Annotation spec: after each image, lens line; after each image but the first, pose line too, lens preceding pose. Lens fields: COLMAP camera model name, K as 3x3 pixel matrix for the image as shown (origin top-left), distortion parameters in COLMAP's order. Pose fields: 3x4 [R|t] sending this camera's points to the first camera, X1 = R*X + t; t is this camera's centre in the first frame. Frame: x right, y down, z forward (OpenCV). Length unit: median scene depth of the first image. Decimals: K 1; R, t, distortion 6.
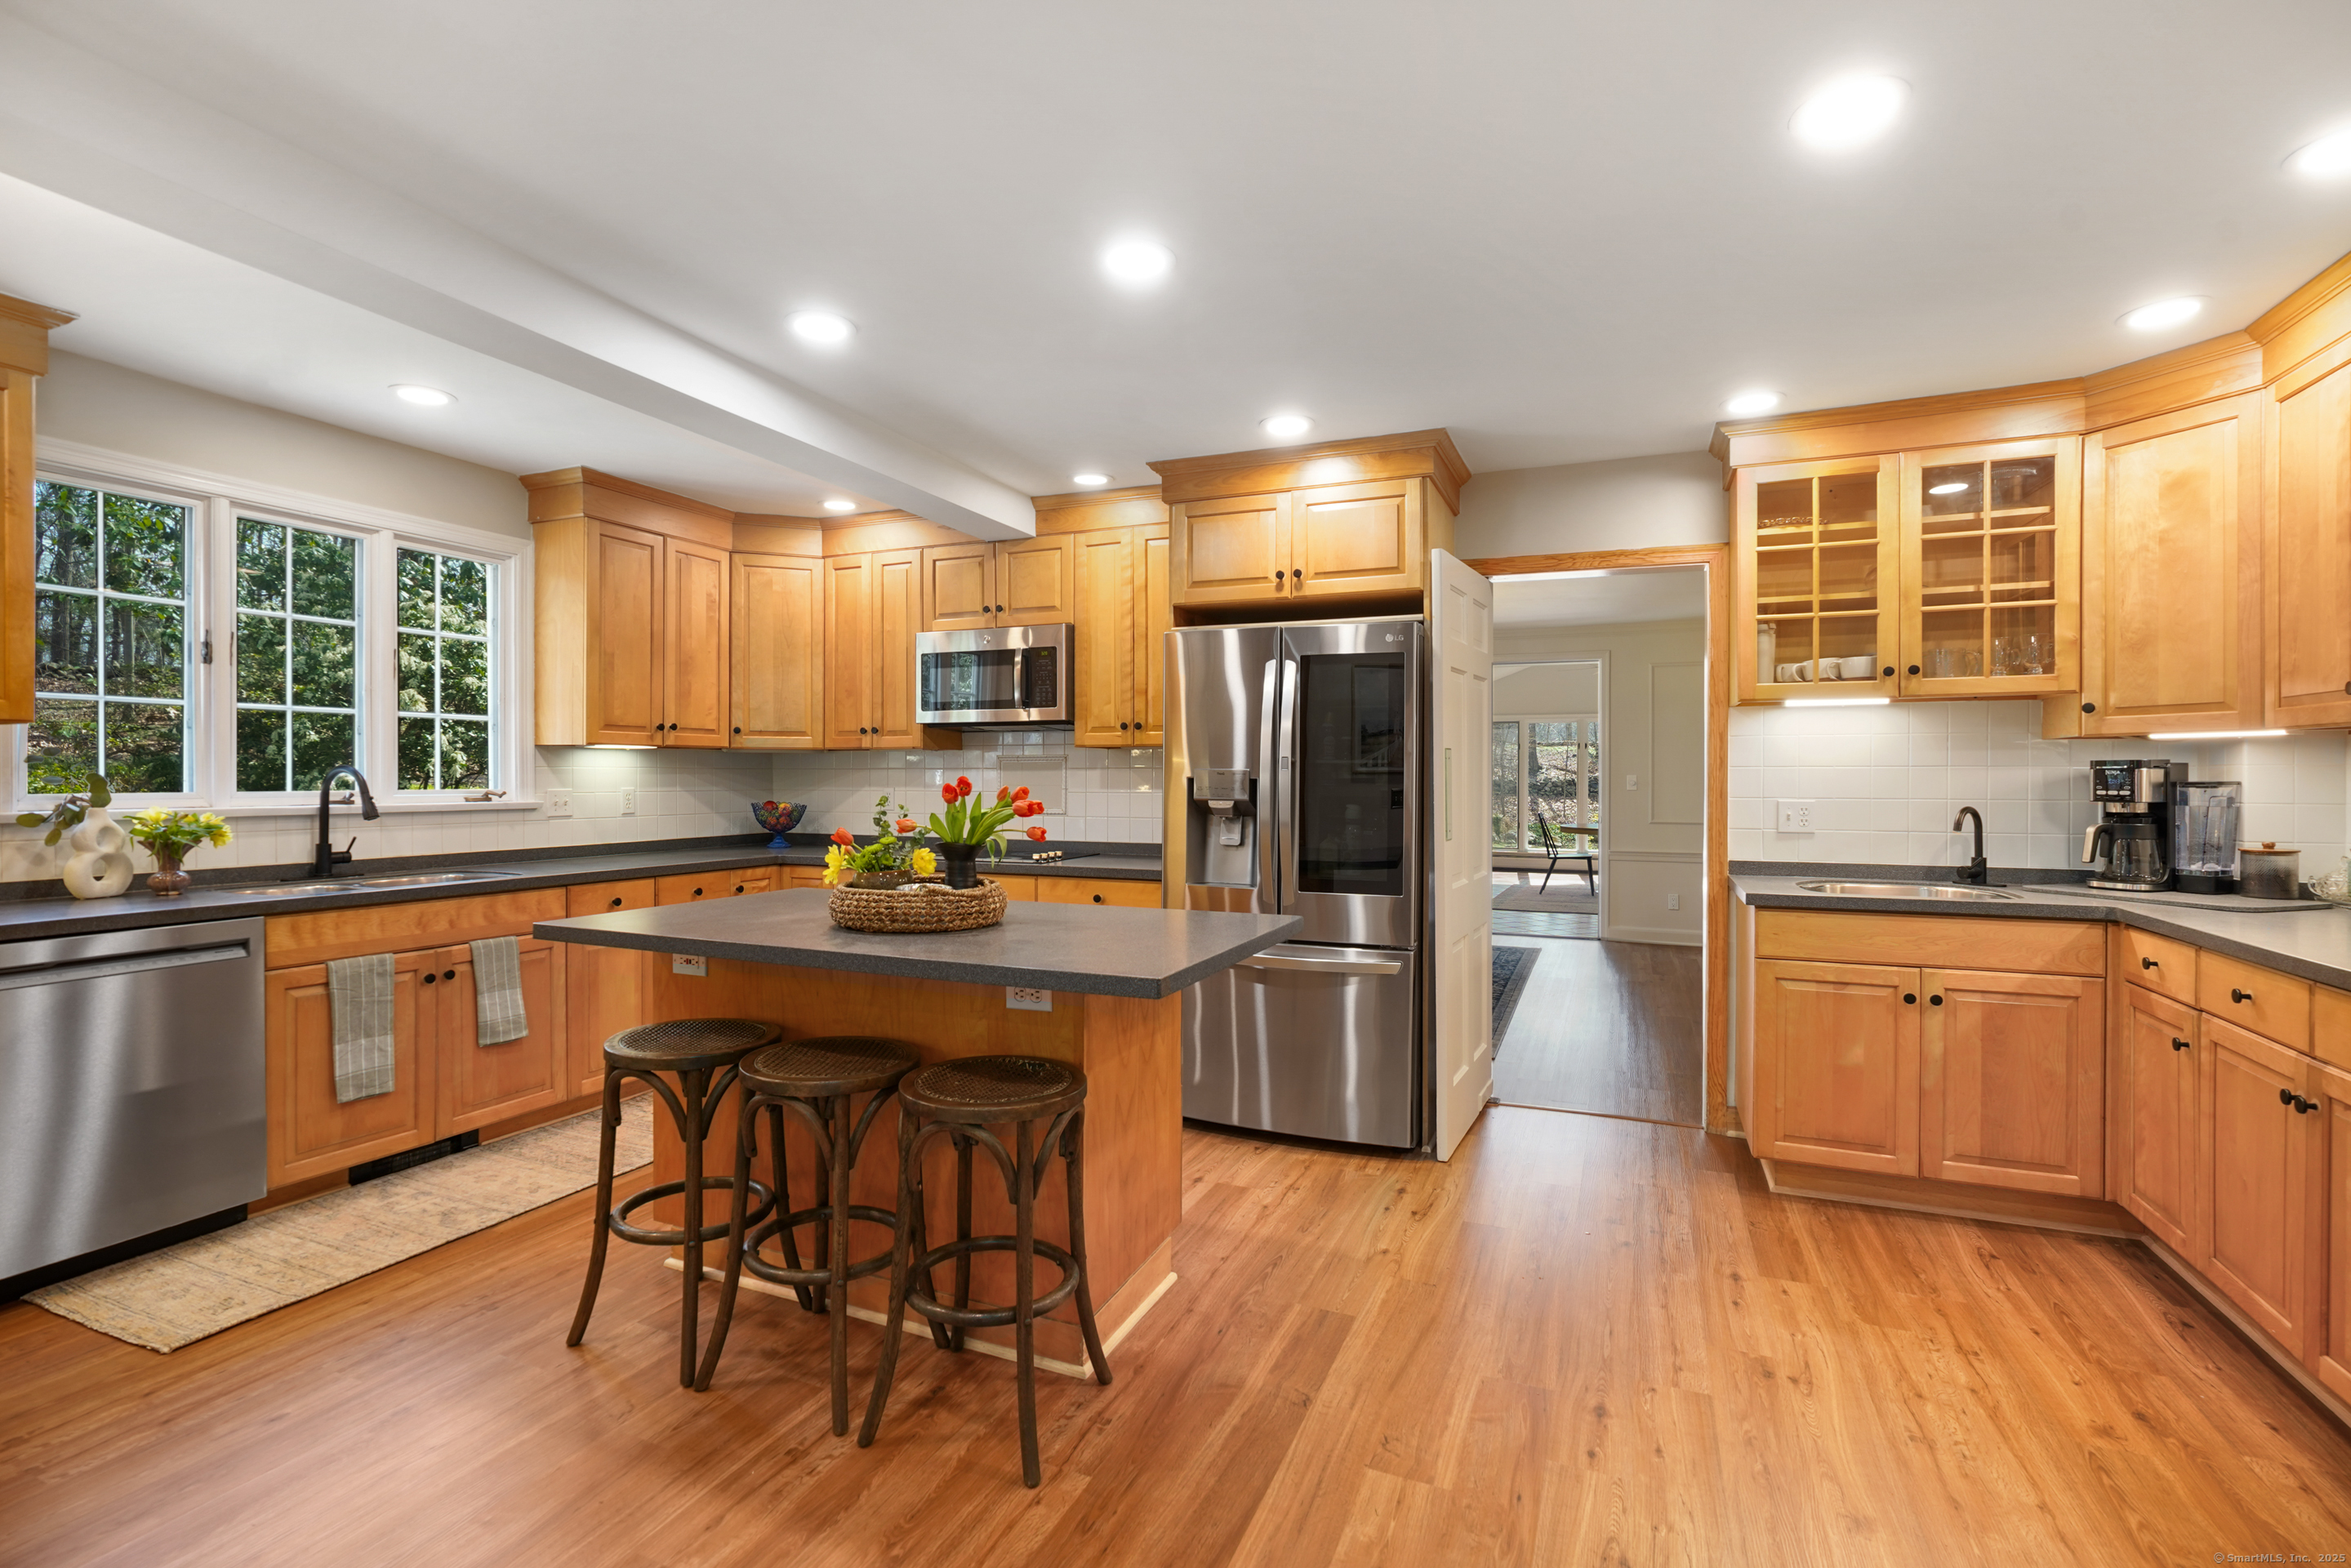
lens RADIAL K [[1082.1, 0, 1153.5], [0, 1082.1, 787.5], [0, 0, 1]] dist [-0.026634, 0.024097]
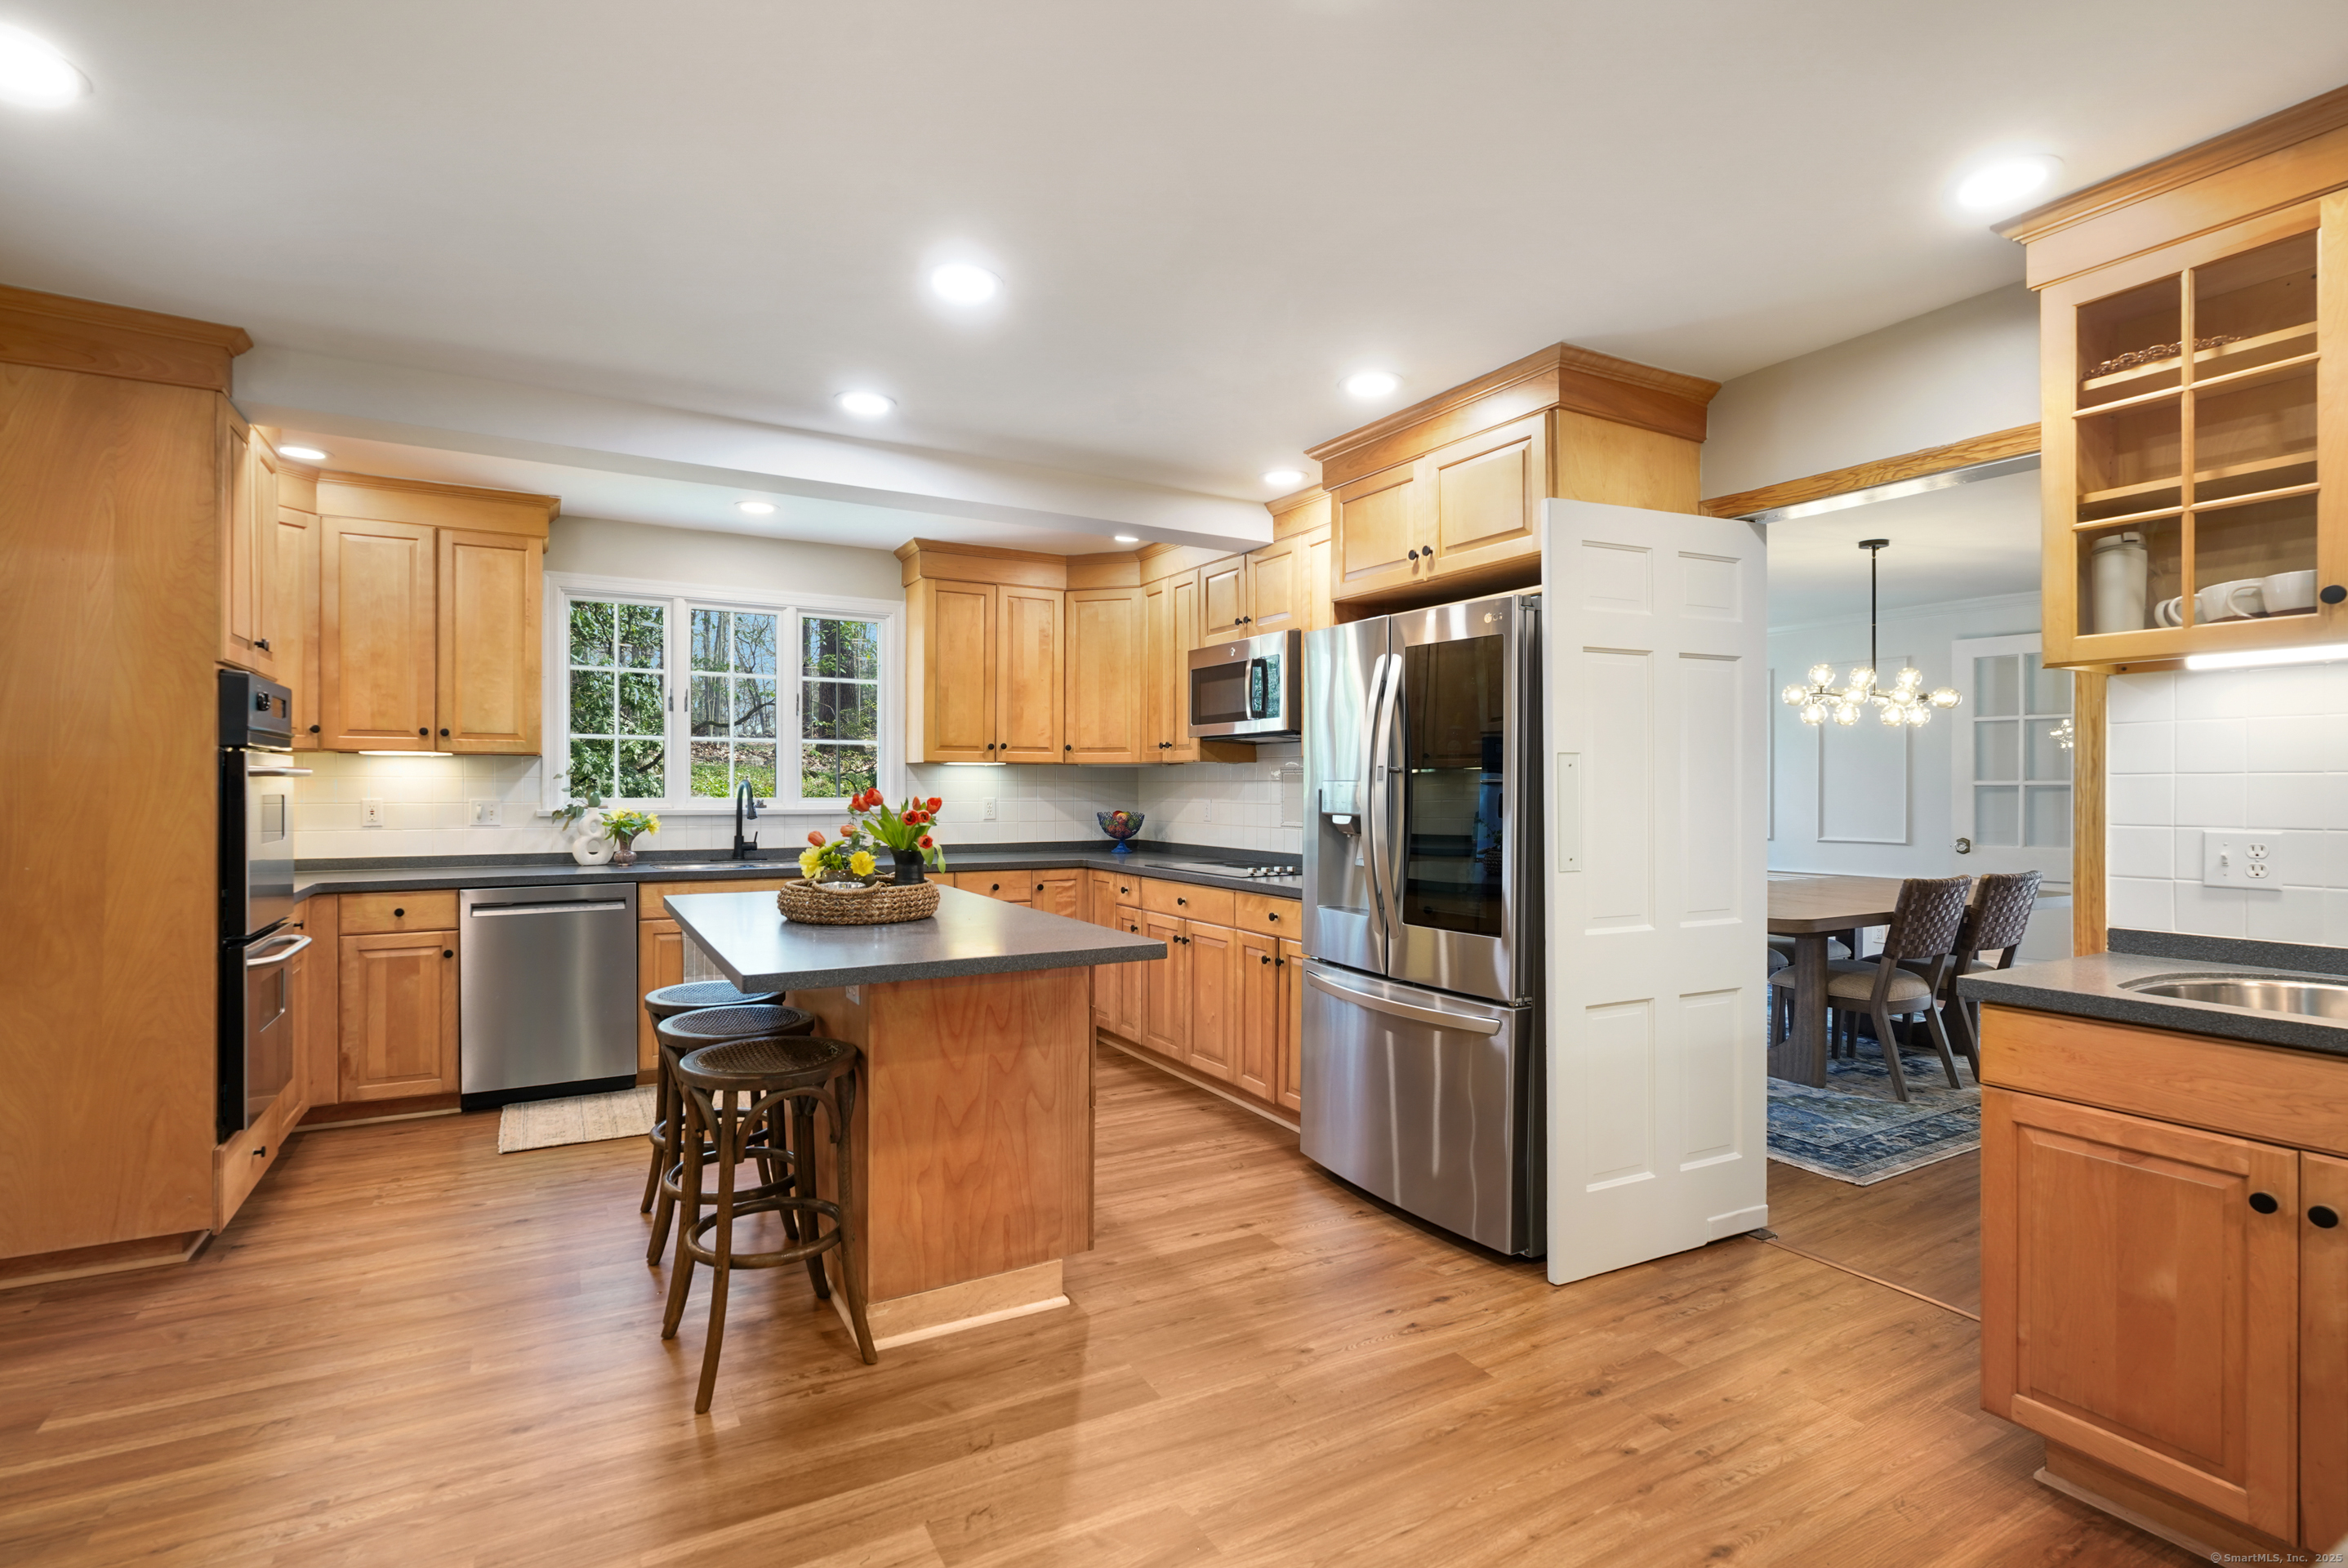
lens RADIAL K [[1092.4, 0, 1170.1], [0, 1092.4, 794.9], [0, 0, 1]] dist [-0.000049, 0.001092]
pose [[0.797098, 0.004870, -0.603831, 0.503976], [-0.008367, 0.999961, -0.002980, -0.001447], [0.603792, 0.007428, 0.797107, 0.194571]]
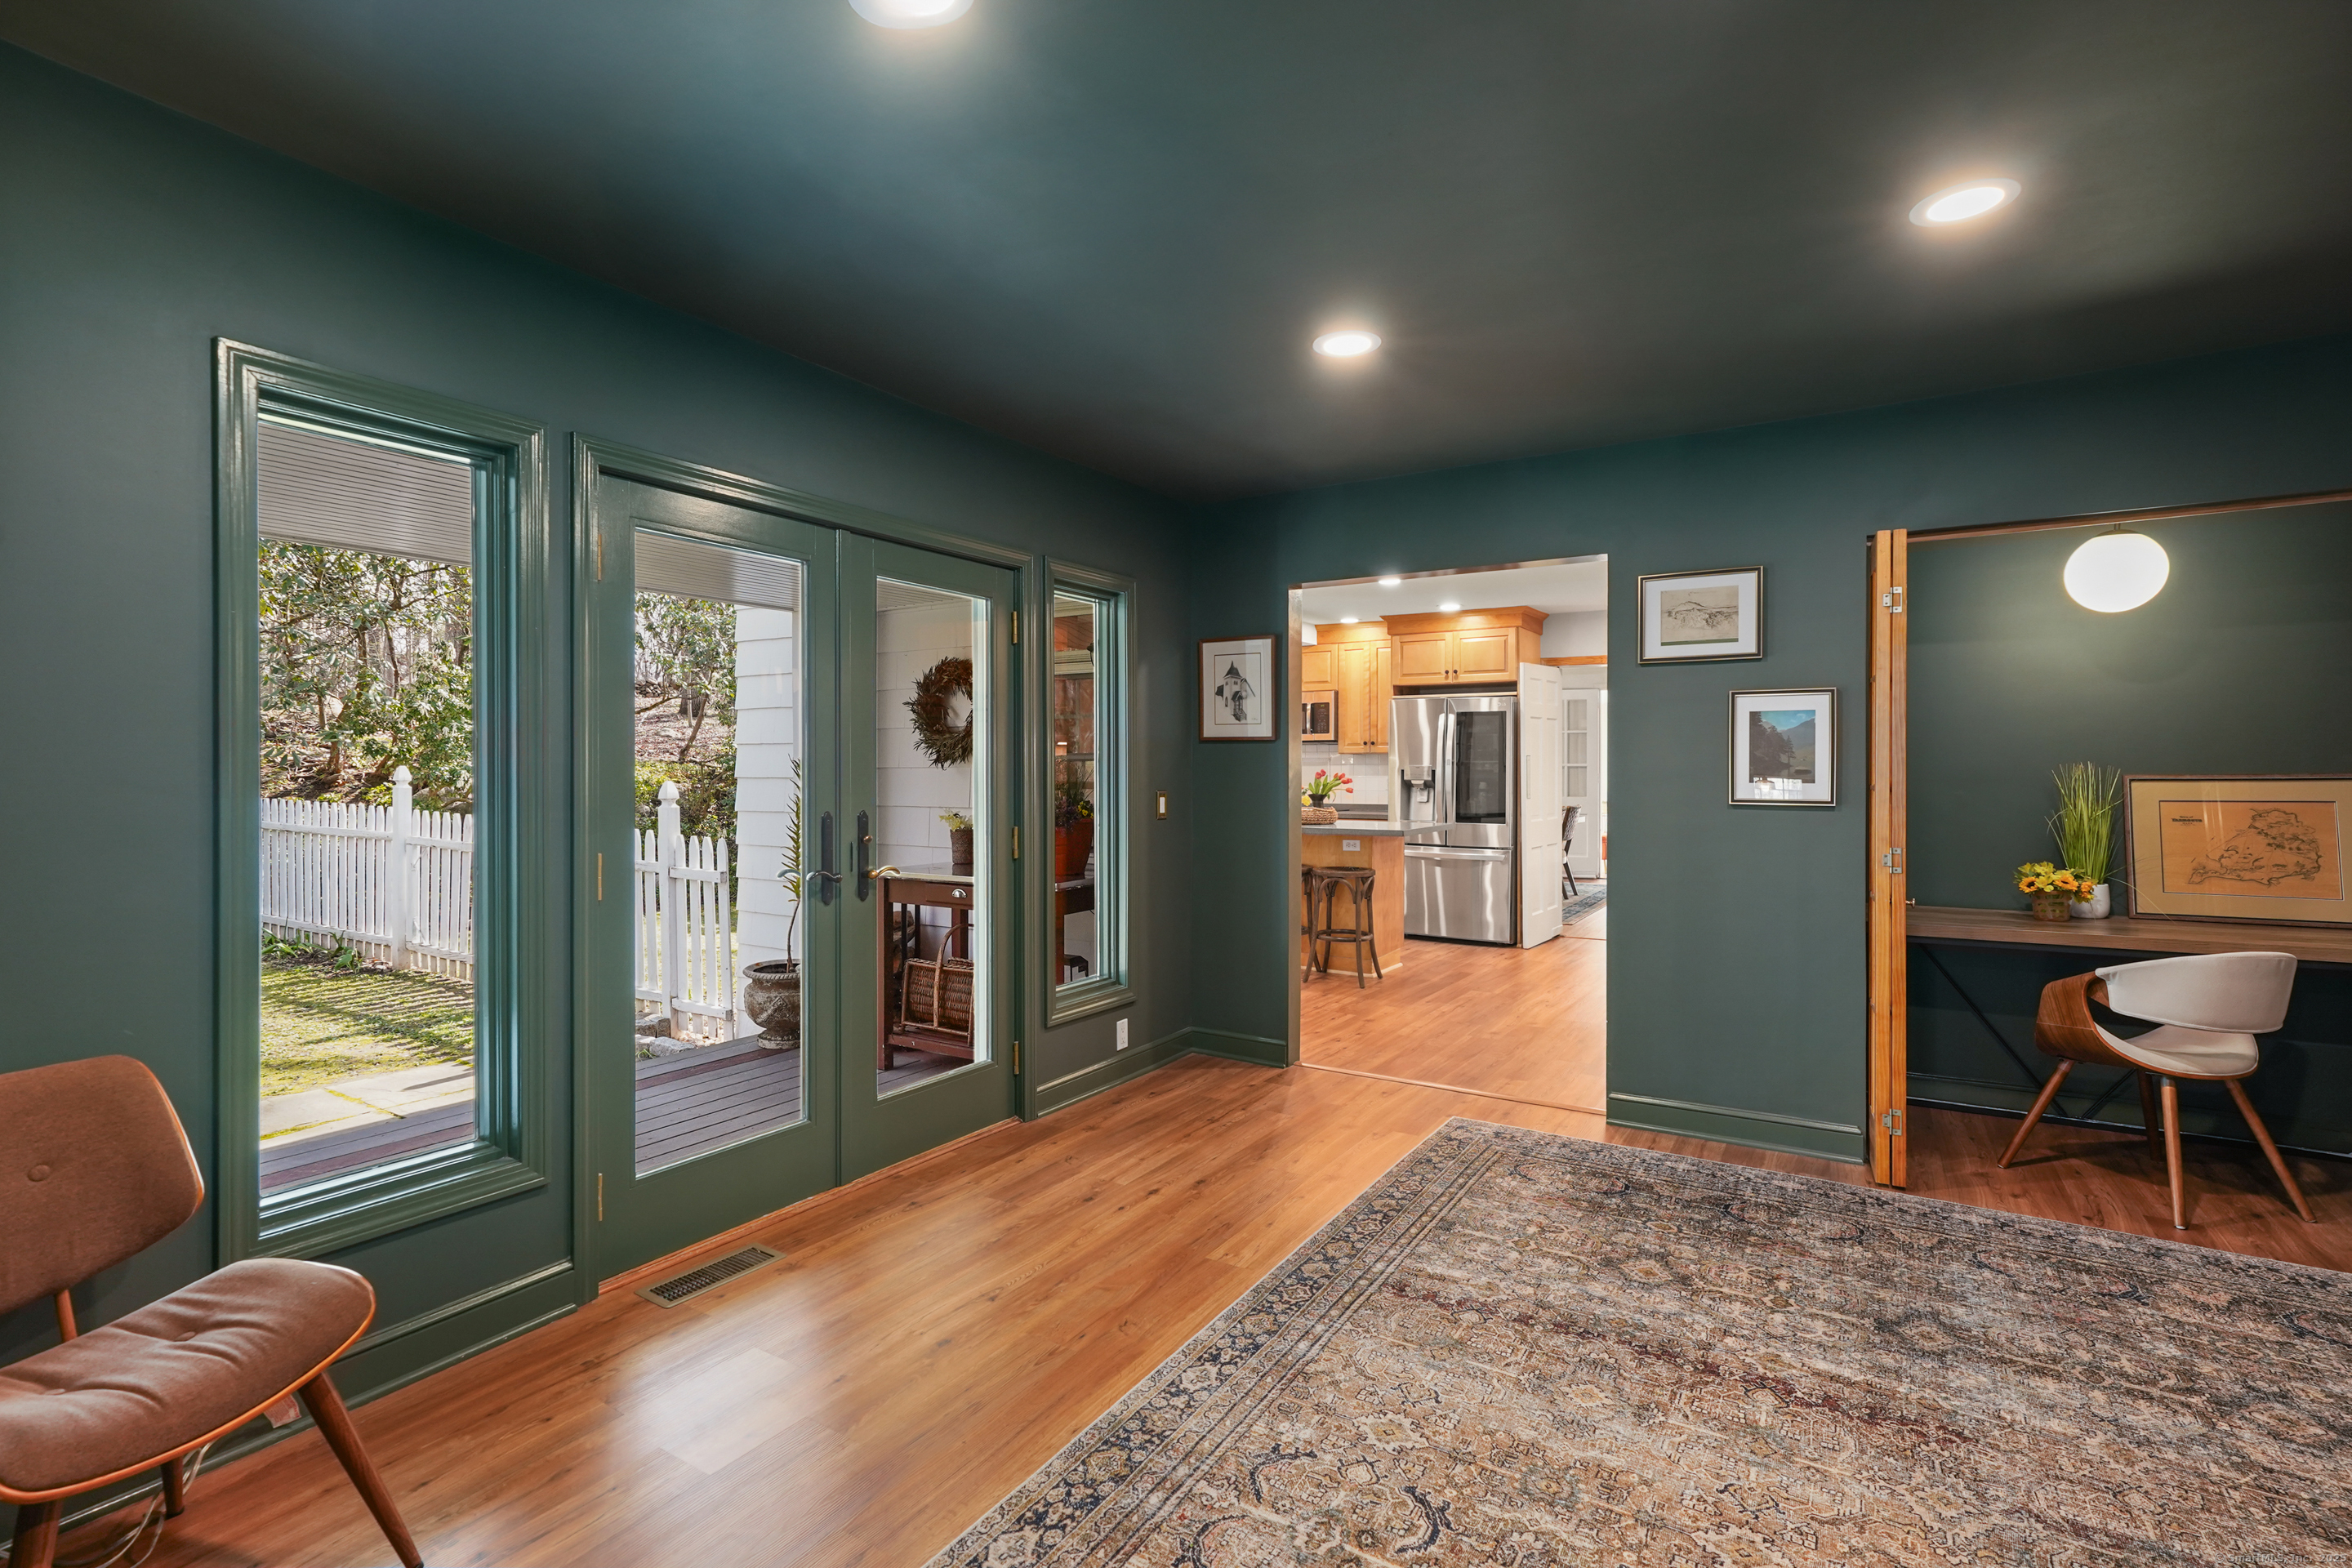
lens RADIAL K [[1131.7, 0, 1176.0], [0, 1131.7, 784.0], [0, 0, 1]] dist [0.020180, -0.000093]
pose [[0.992173, 0.000767, -0.124865, -0.130860], [-0.000258, 0.999992, 0.004087, 0.010393], [0.124867, -0.004023, 0.992165, -1.264645]]
